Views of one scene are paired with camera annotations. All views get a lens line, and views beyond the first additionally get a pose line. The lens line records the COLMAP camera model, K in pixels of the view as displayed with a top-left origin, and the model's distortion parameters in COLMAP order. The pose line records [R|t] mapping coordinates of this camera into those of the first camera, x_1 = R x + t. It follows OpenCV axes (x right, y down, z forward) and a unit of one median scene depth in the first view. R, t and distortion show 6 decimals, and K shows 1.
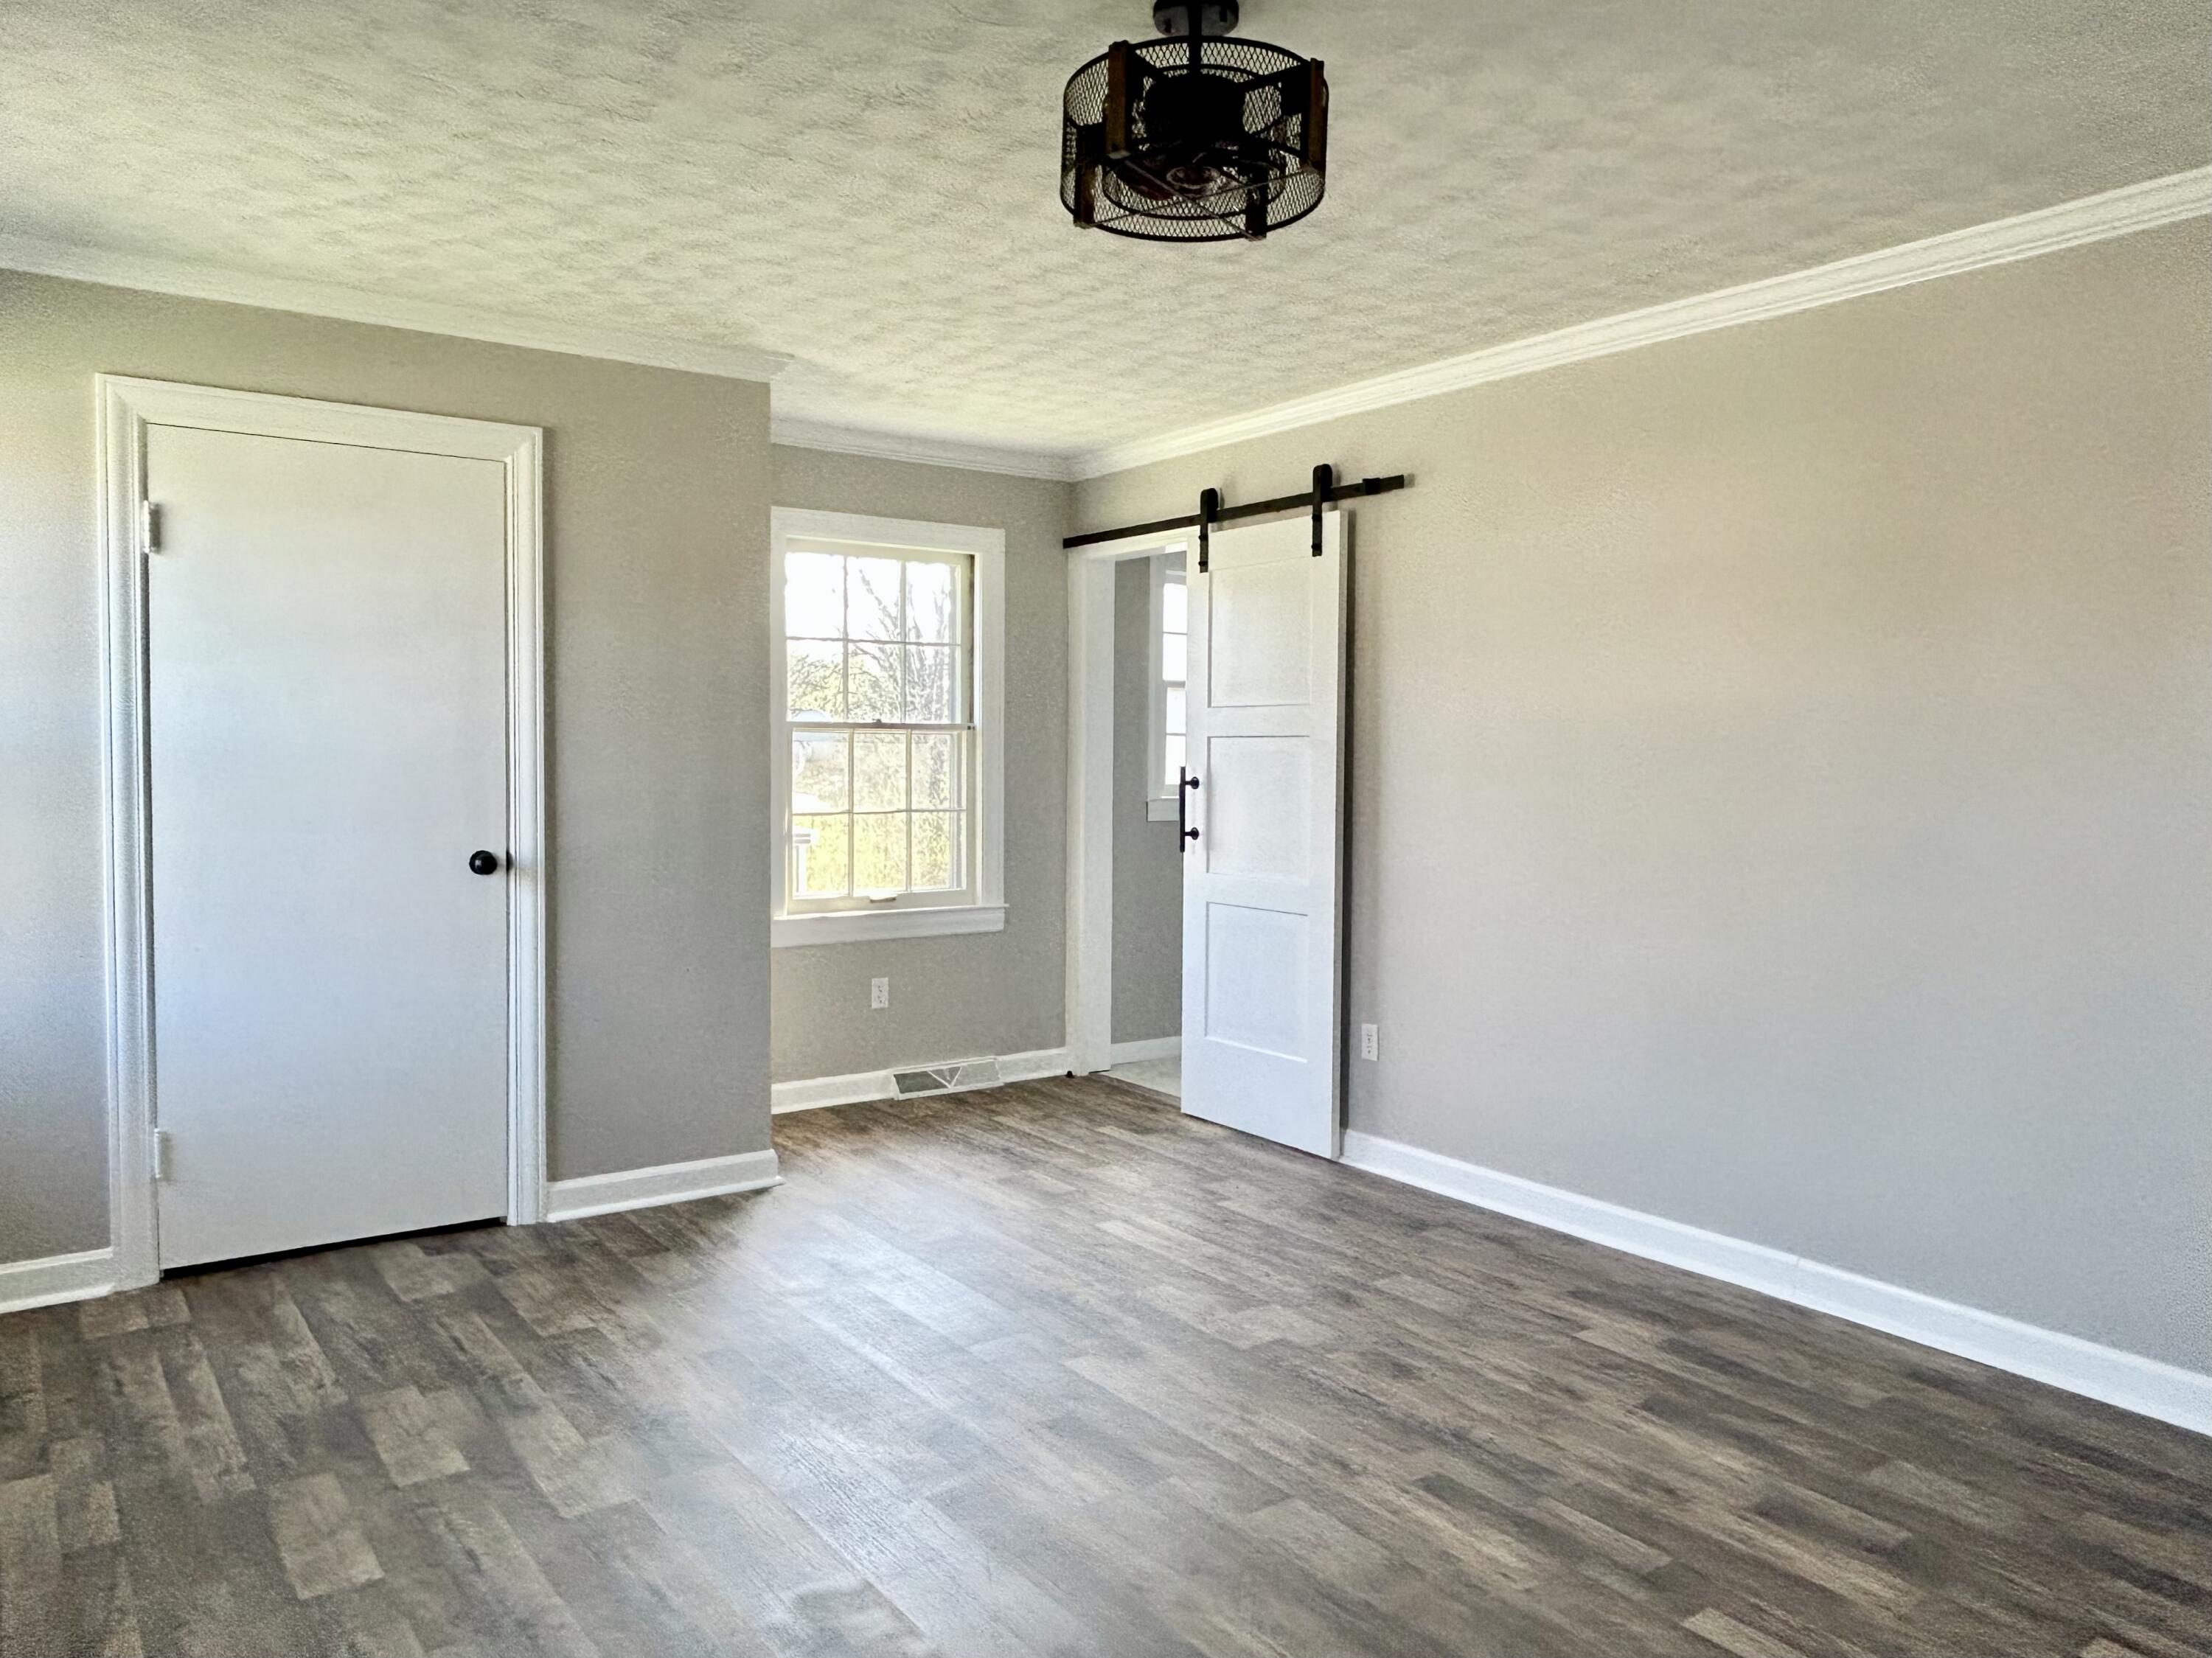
lens RADIAL K [[1537.4, 0, 1106.0], [0, 1537.4, 829.0], [0, 0, 1]] dist [-0.002020, -0.004525]
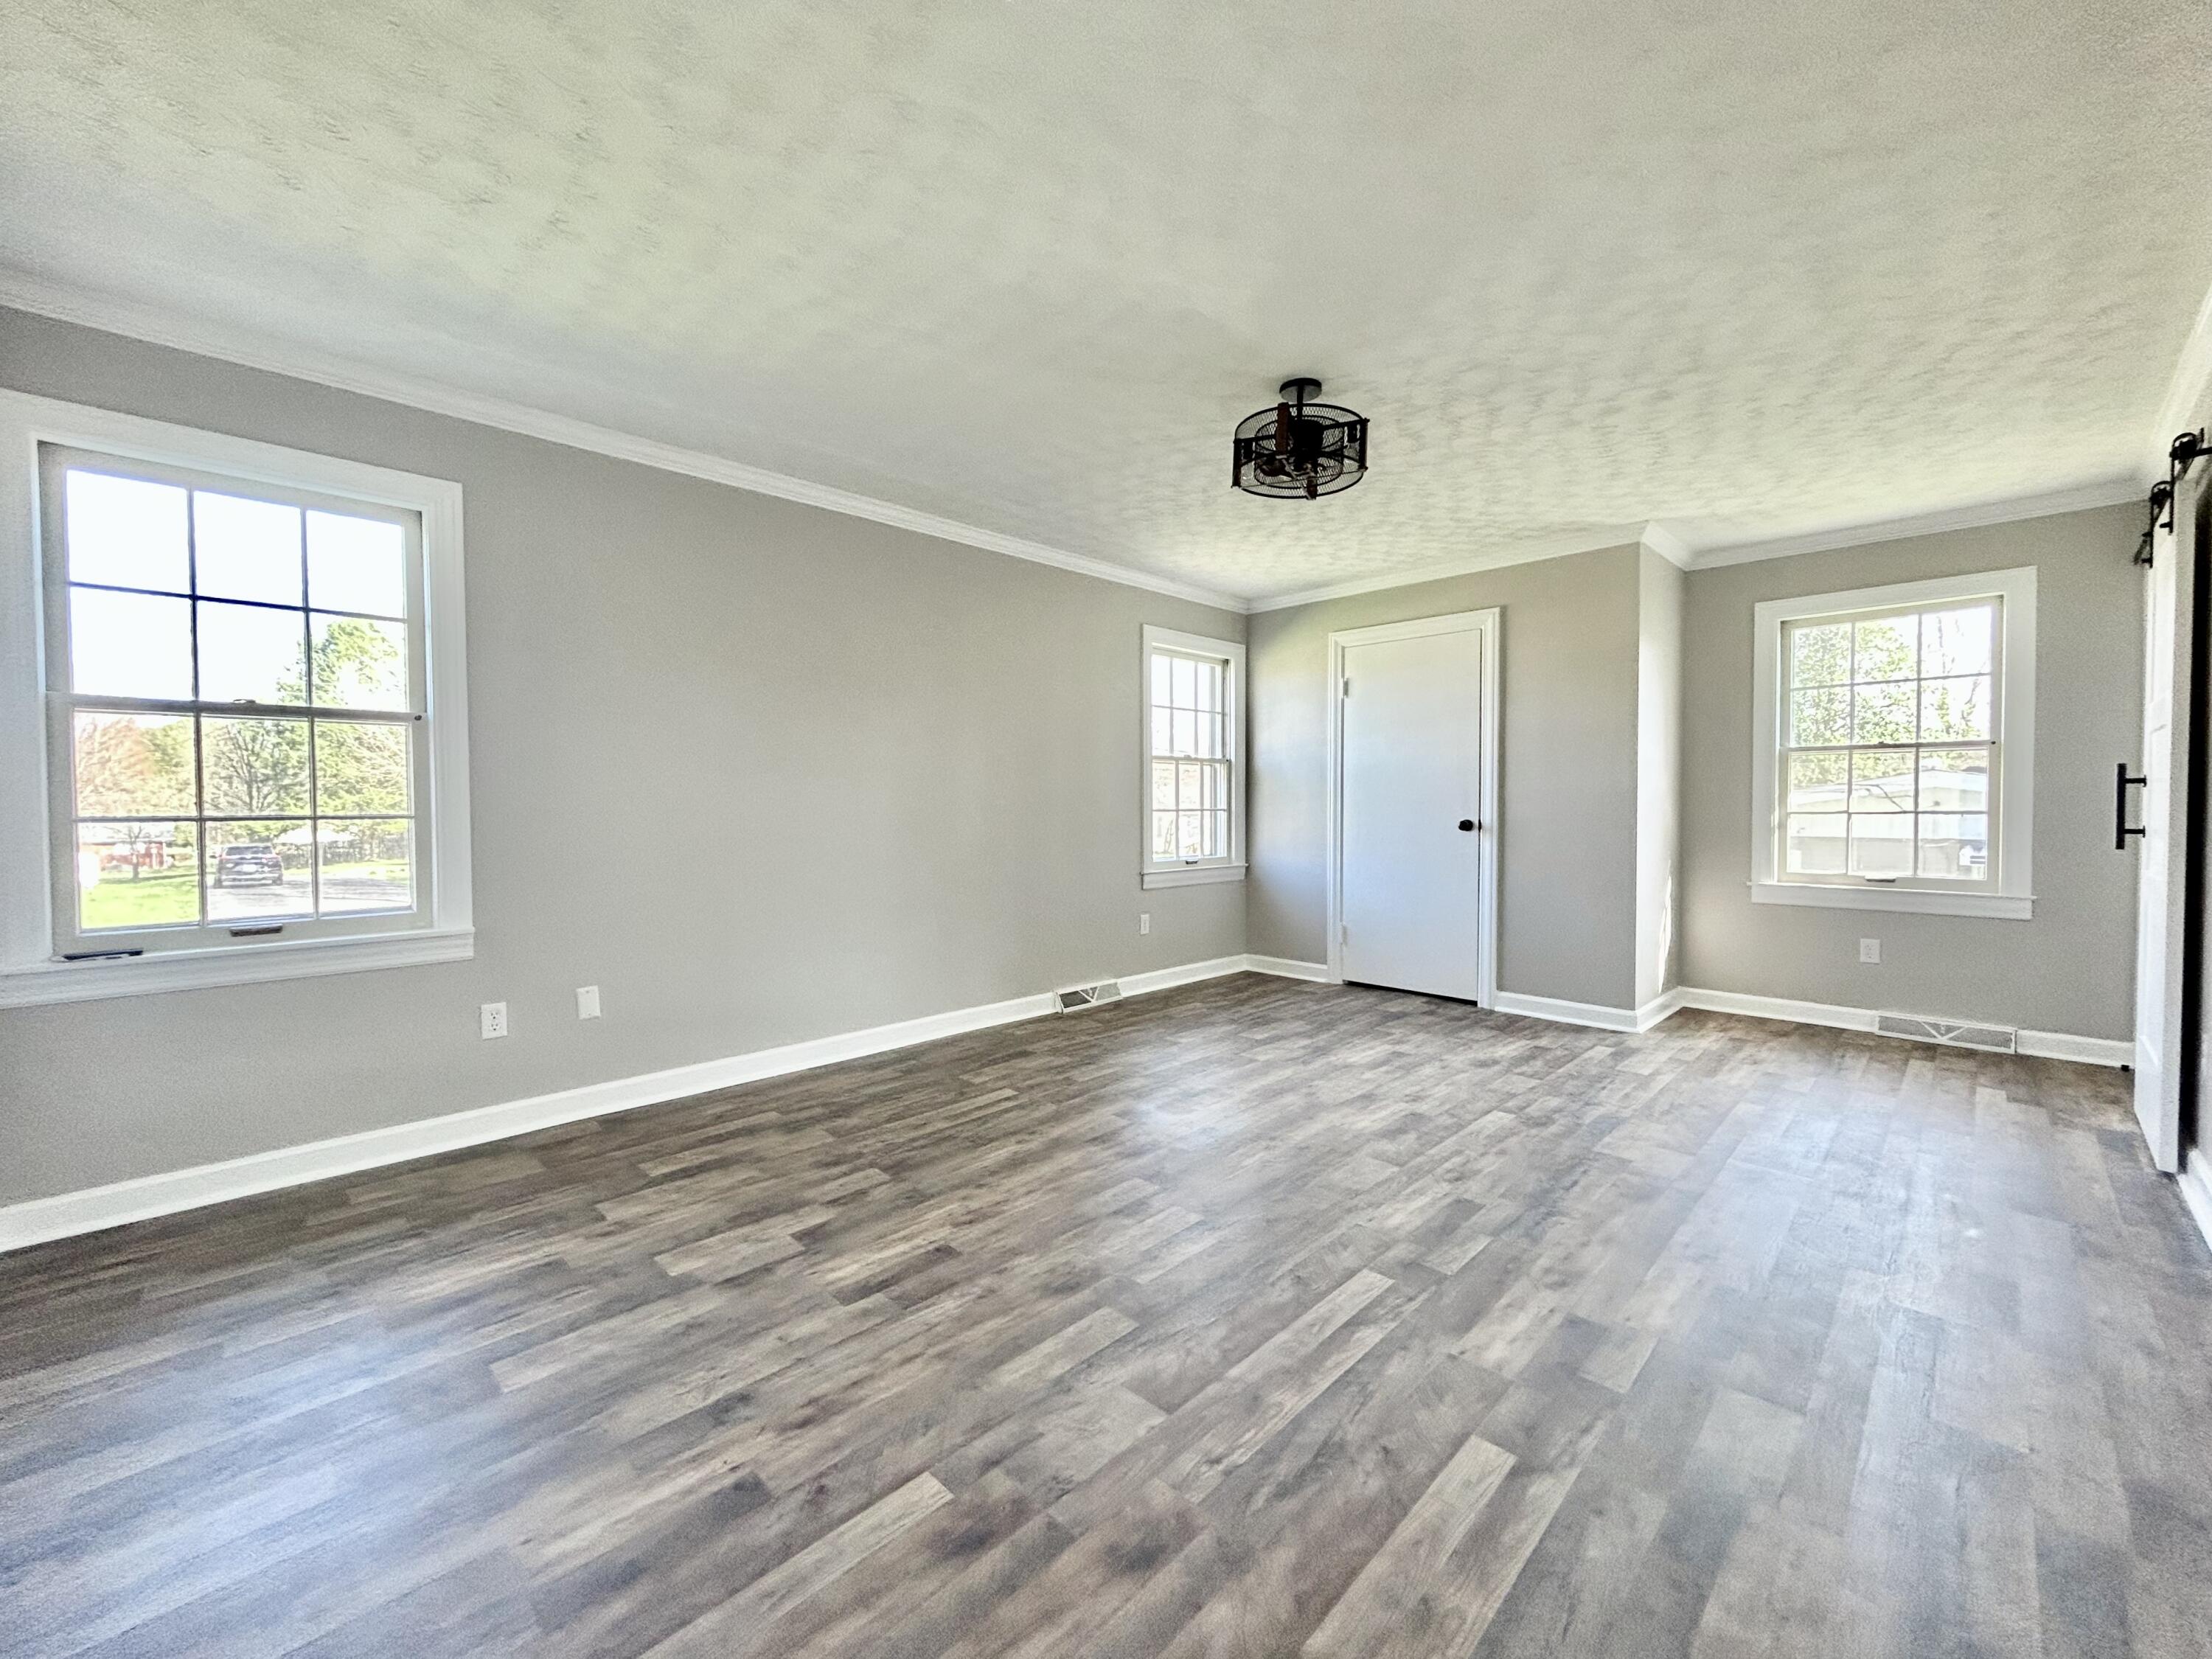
lens RADIAL K [[889.1, 0, 1092.5], [0, 889.1, 830.2], [0, 0, 1]] dist [-0.001156, 0.000230]
pose [[0.159350, 0.020399, -0.987011, 0.680548], [-0.047771, 0.998775, 0.012930, 0.036483], [0.986066, 0.045090, 0.160129, 0.306910]]
